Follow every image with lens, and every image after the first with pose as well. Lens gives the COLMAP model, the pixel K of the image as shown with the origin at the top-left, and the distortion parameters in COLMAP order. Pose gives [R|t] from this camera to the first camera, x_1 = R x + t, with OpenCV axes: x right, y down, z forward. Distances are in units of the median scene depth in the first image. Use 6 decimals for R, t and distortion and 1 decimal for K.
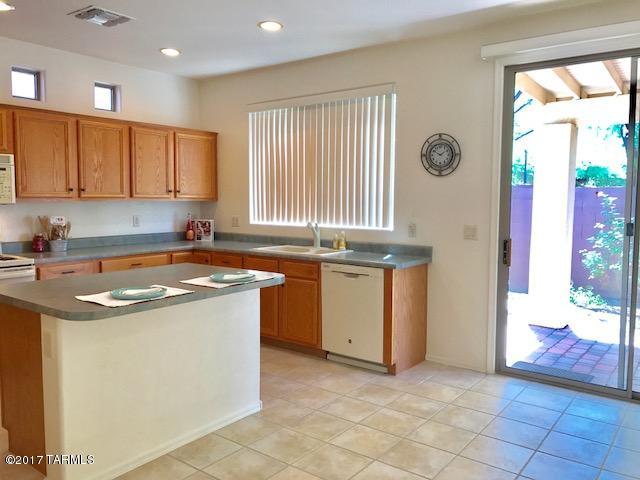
lens RADIAL K [[521.4, 0, 317.1], [0, 521.4, 238.8], [0, 0, 1]] dist [0.032650, -0.017749]
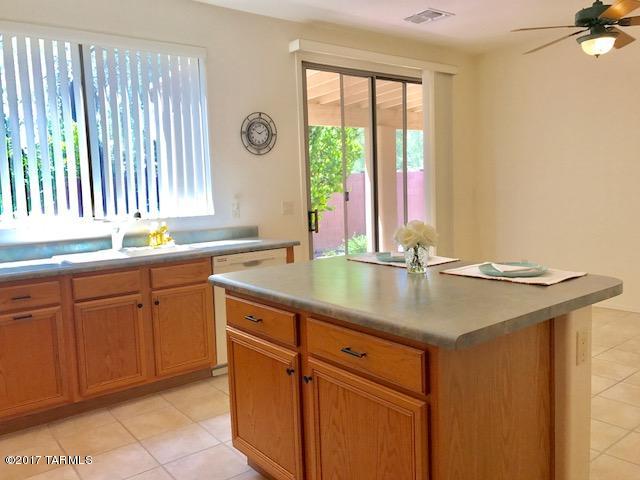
lens RADIAL K [[521.4, 0, 317.1], [0, 521.4, 238.8], [0, 0, 1]] dist [0.032650, -0.017749]
pose [[0.264509, -0.109385, 0.958160, -0.720299], [0.113988, 0.990128, 0.081567, -0.029110], [-0.957623, 0.087643, 0.274366, 0.633664]]
